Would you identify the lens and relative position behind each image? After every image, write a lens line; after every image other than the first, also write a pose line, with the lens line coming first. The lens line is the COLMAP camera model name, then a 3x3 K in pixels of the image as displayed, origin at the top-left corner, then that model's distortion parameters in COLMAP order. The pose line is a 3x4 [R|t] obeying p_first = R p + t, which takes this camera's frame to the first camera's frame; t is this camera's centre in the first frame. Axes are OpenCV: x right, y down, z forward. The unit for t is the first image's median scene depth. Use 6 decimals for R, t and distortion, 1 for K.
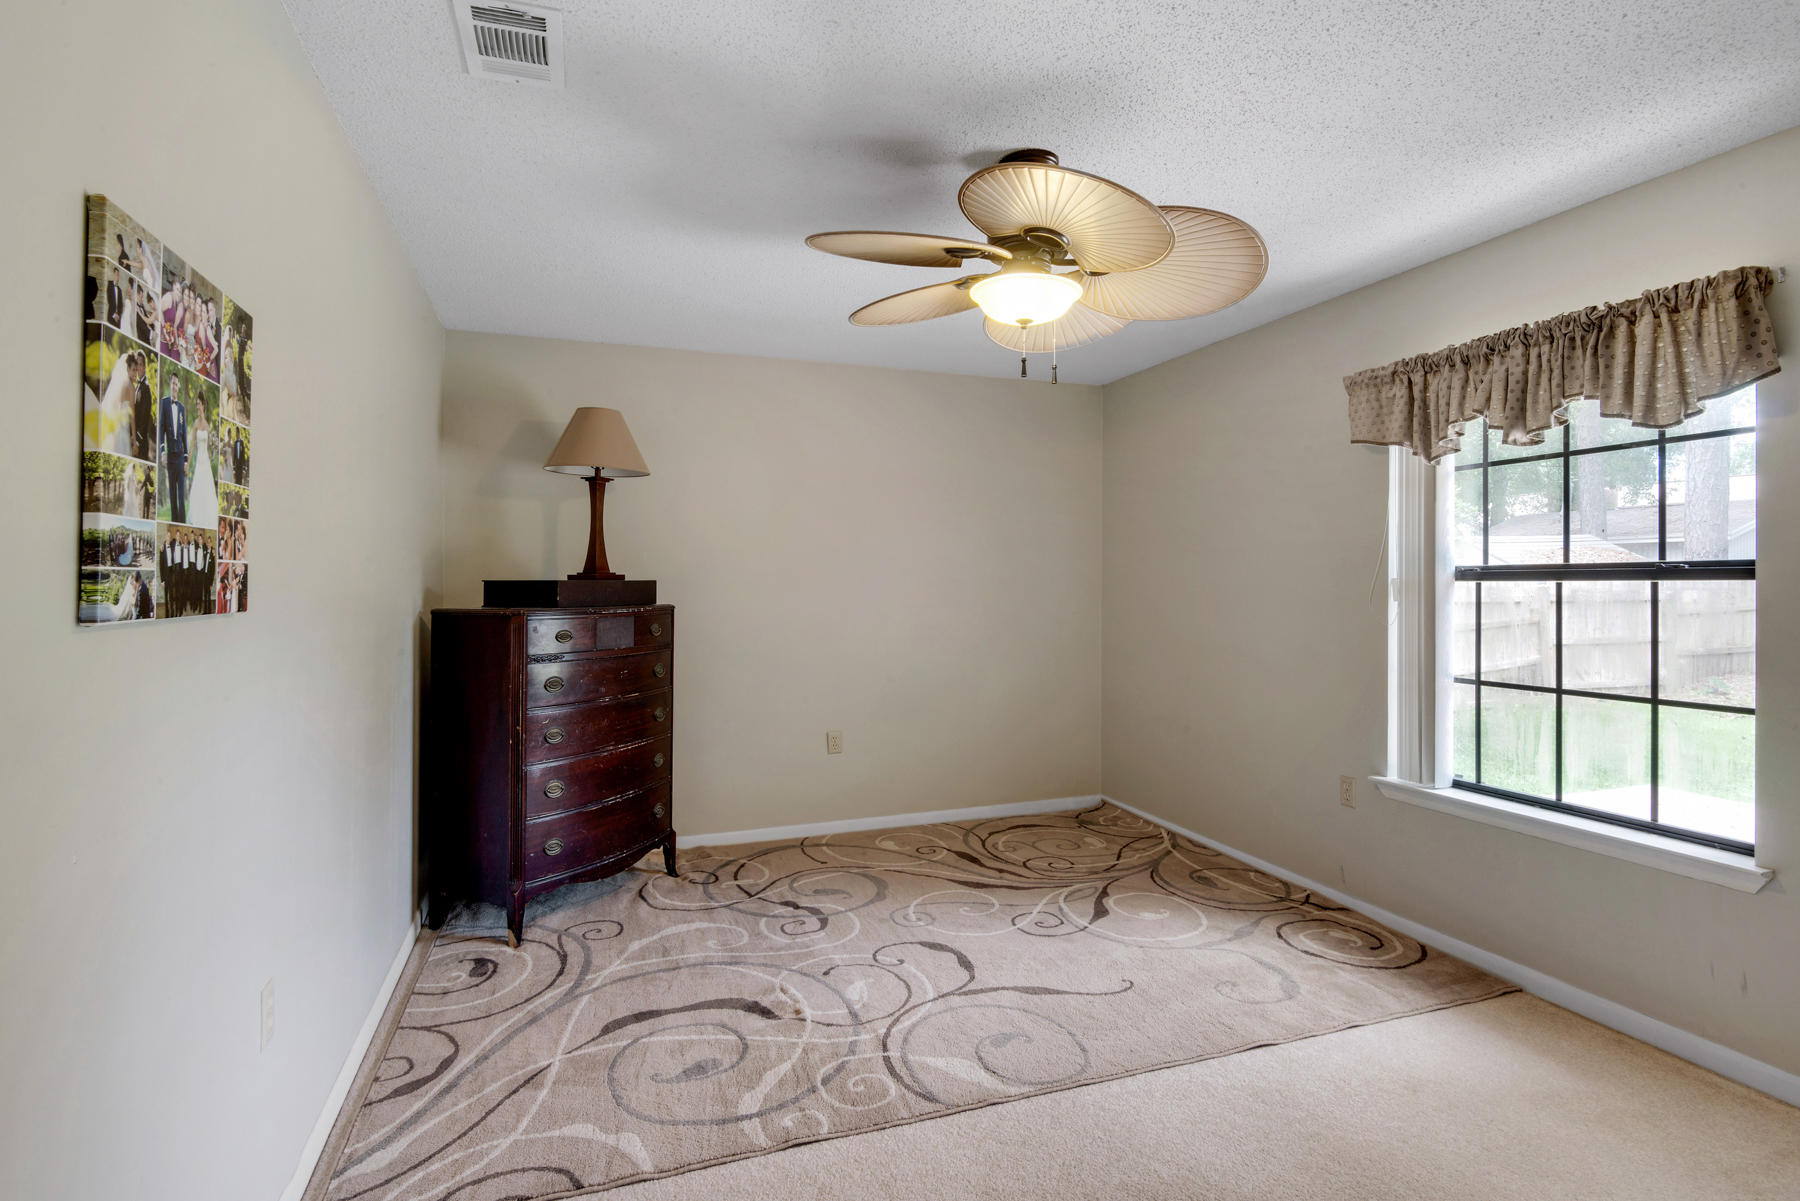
lens RADIAL K [[889.6, 0, 914.9], [0, 889.6, 587.5], [0, 0, 1]] dist [0.037392, -0.030157]
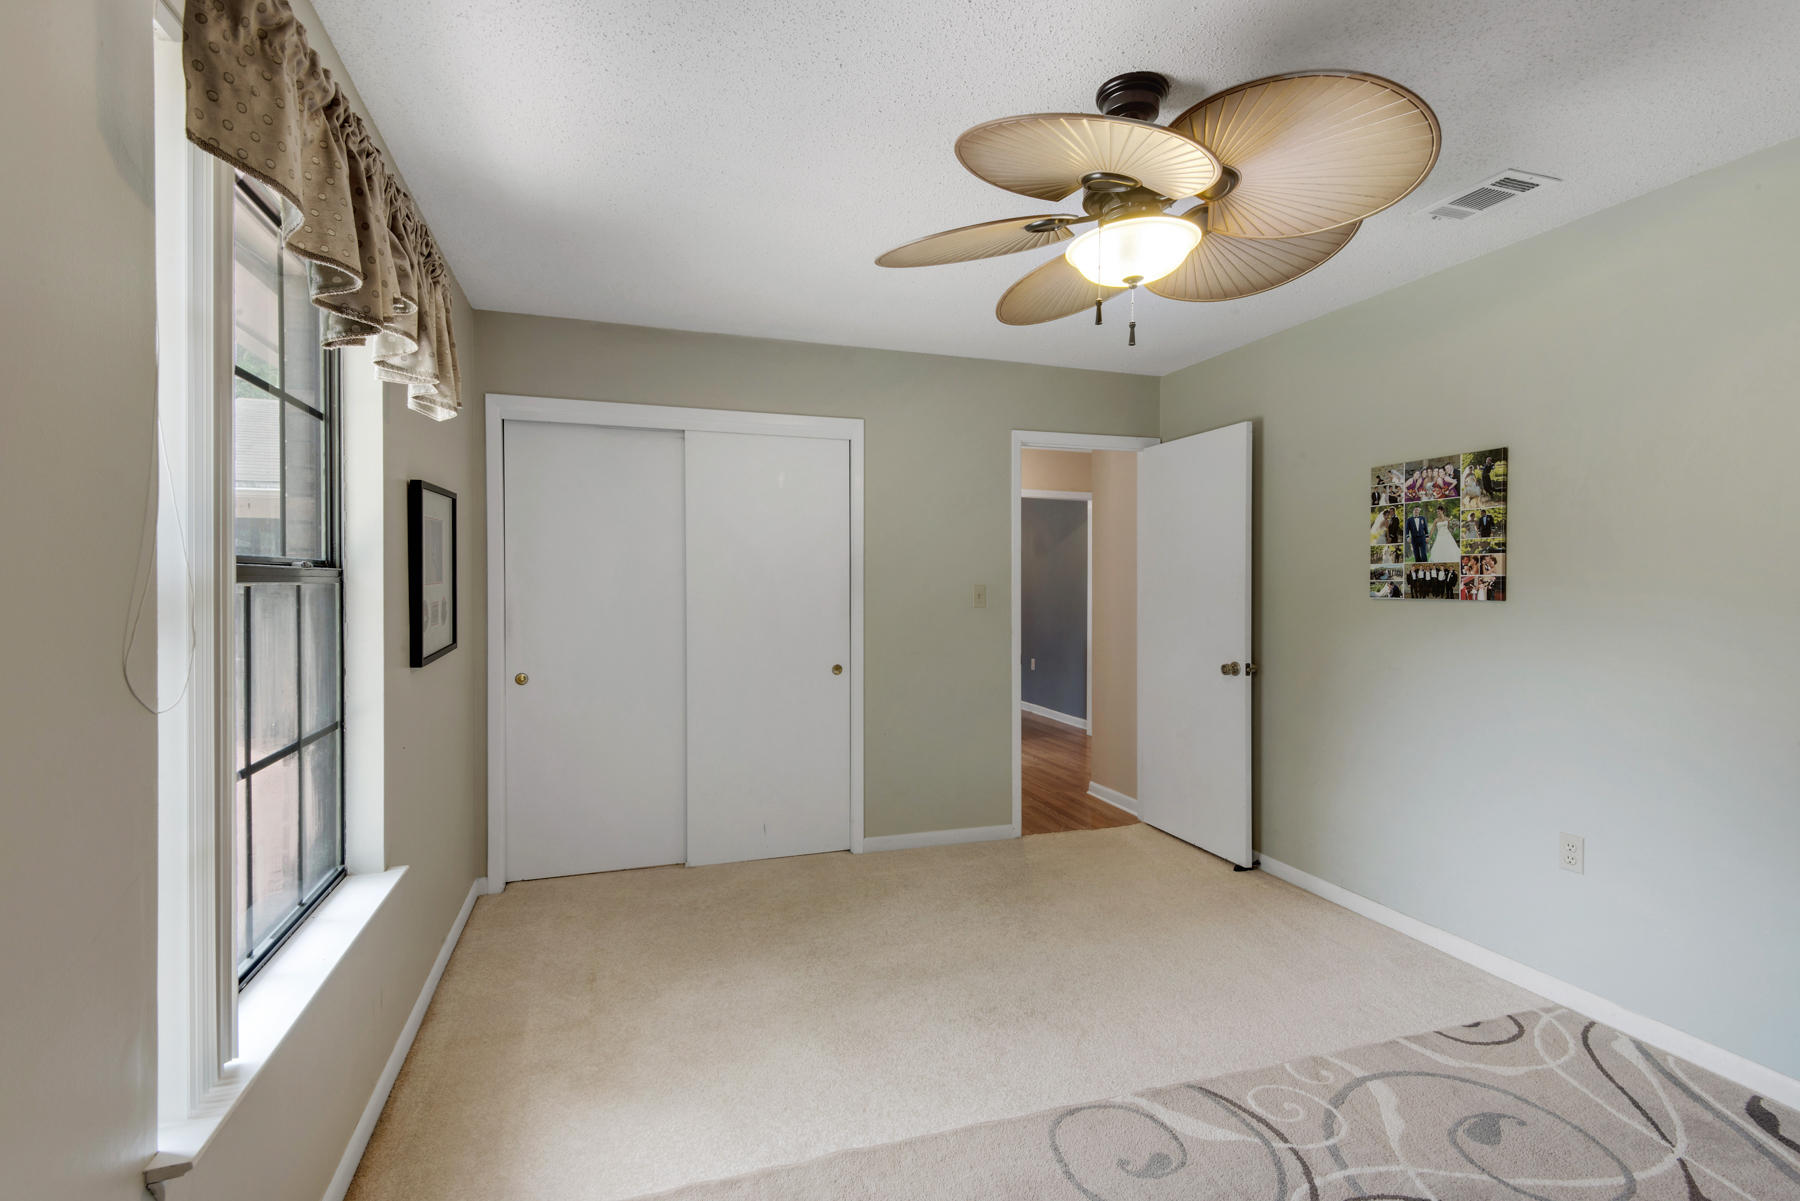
lens RADIAL K [[821.7, 0, 907.4], [0, 821.7, 596.7], [0, 0, 1]] dist [0.048843, -0.031033]
pose [[-0.999525, -0.003319, 0.030639, 0.239168], [-0.002504, 0.999643, 0.026615, -0.013562], [-0.030716, 0.026526, -0.999176, 1.400806]]
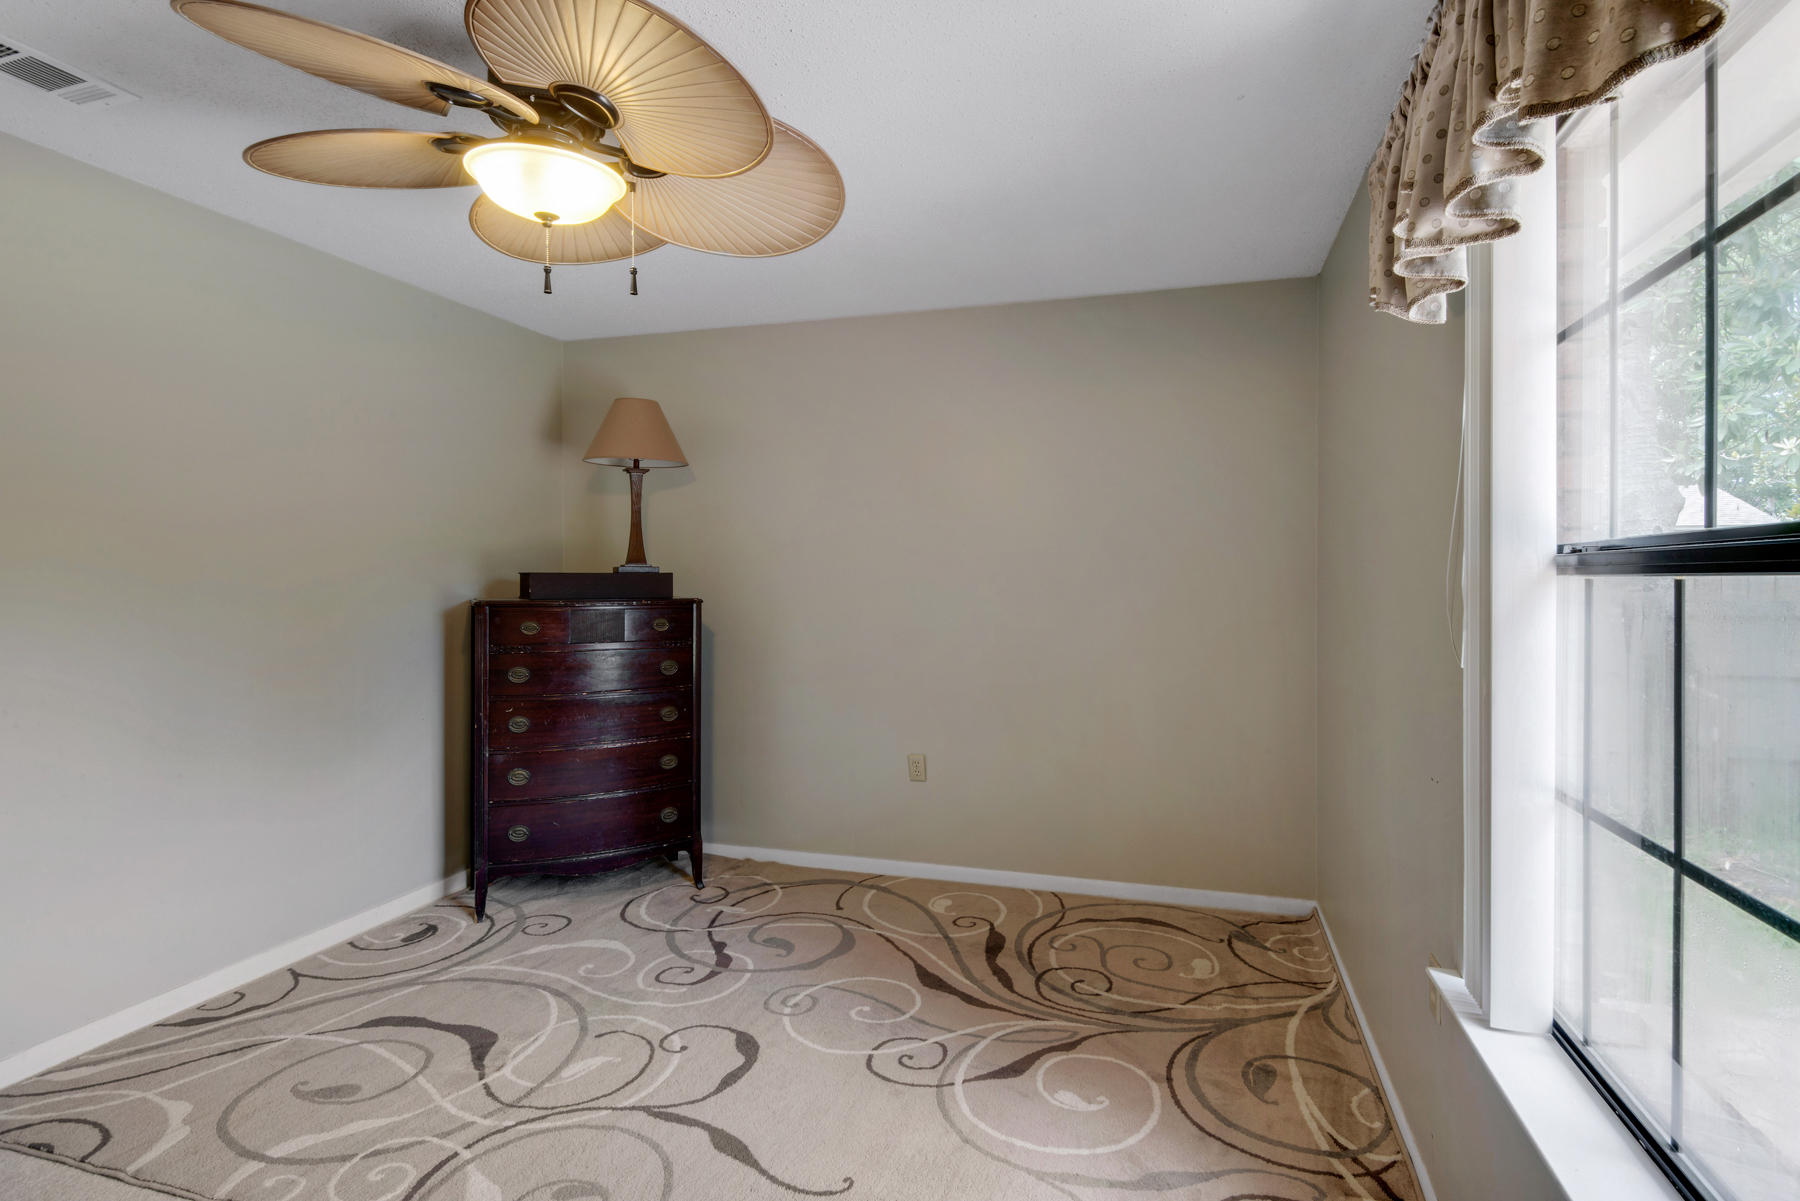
lens RADIAL K [[941.9, 0, 899.5], [0, 941.9, 575.3], [0, 0, 1]] dist [0.023143, -0.015954]
pose [[0.796138, 0.003382, -0.605105, 0.635161], [-0.006002, 0.999979, -0.002308, -0.005076], [0.605085, 0.005469, 0.796142, 0.430230]]
